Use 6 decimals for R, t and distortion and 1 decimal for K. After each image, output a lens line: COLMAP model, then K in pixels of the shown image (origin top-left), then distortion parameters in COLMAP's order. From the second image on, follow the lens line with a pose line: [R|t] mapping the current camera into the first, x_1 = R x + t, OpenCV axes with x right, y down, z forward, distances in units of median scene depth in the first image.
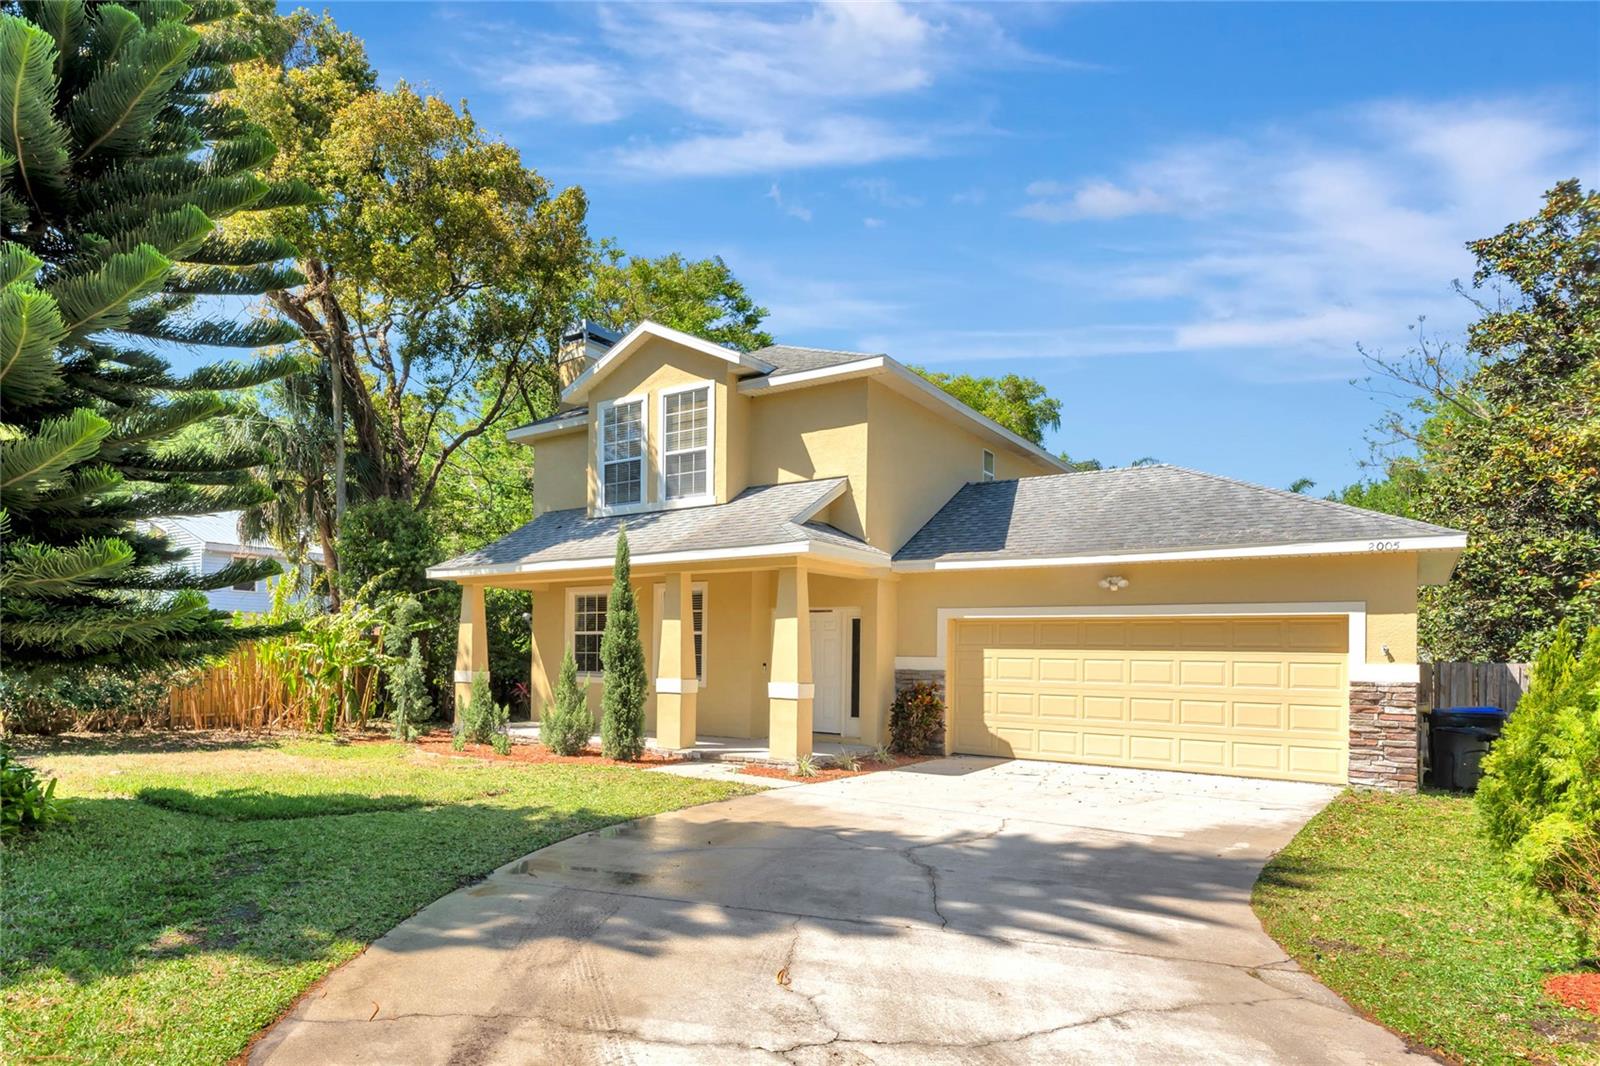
lens RADIAL K [[865.8, 0, 800.0], [0, 865.8, 533.0], [0, 0, 1]] dist [0.000905, 0.000794]
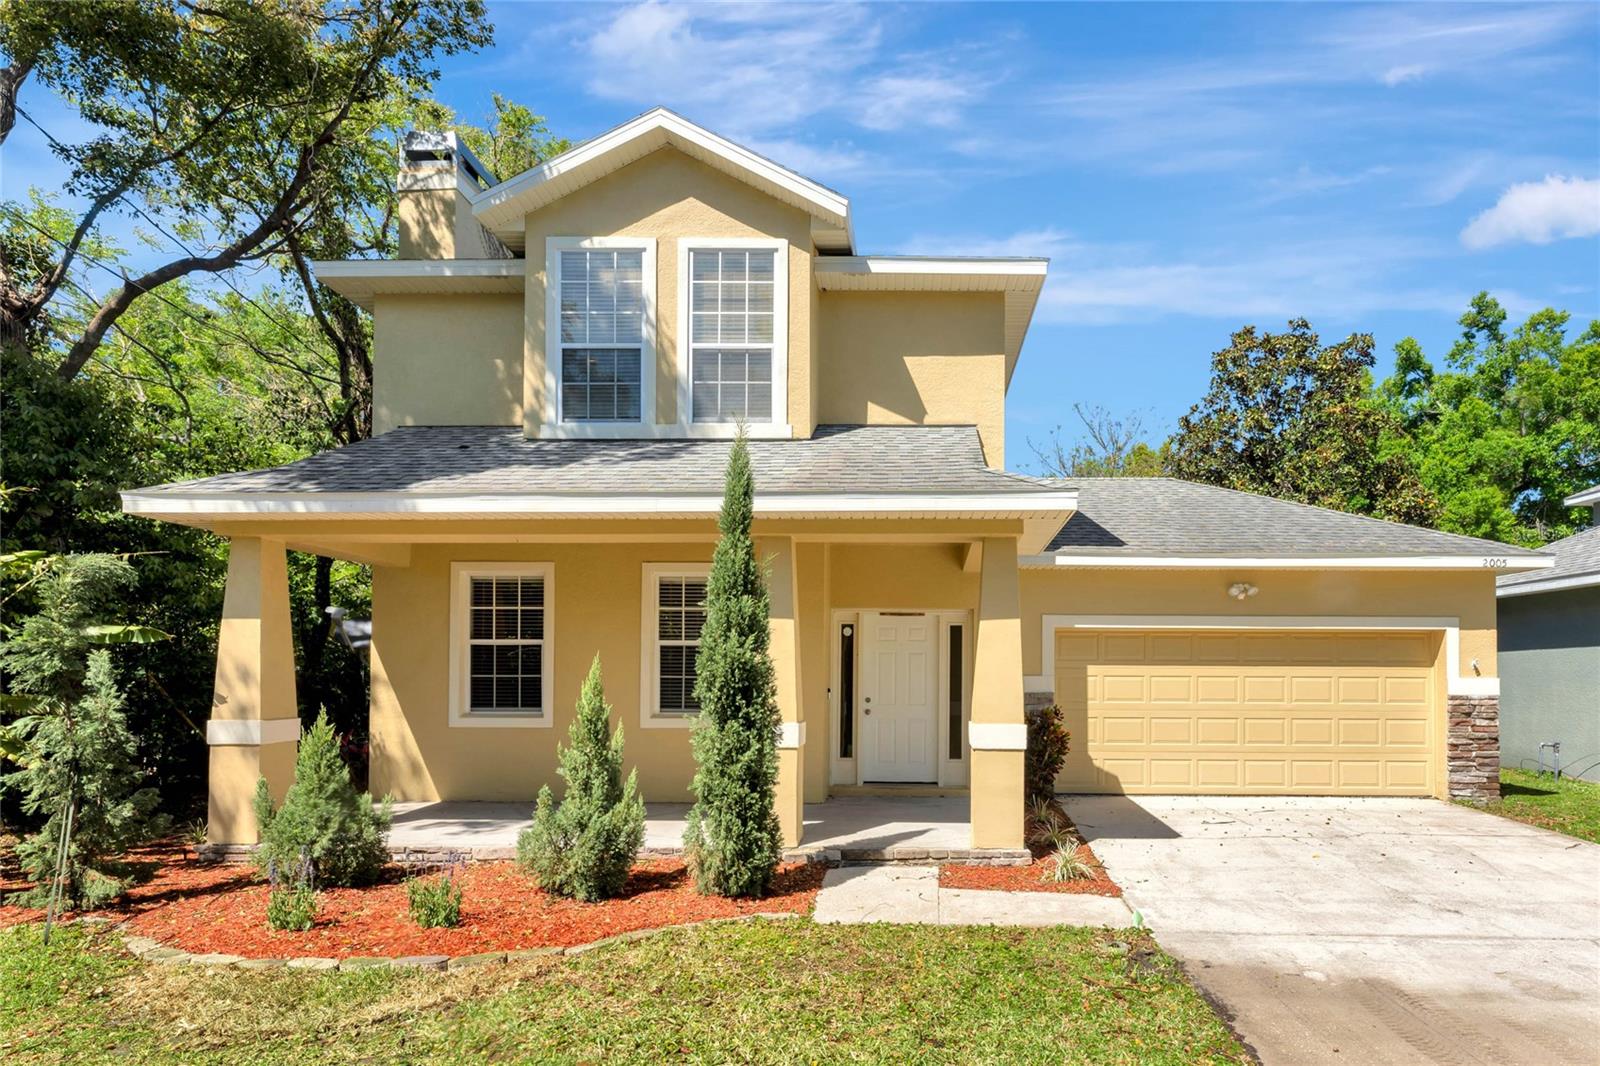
lens RADIAL K [[639.5, 0, 800.6], [0, 639.5, 613.0], [0, 0, 1]] dist [0.001035, 0.000143]
pose [[0.865083, 0.032358, 0.500584, -0.313445], [-0.062461, 0.997099, 0.043489, 0.070831], [-0.497724, -0.068888, 0.864595, 0.579862]]
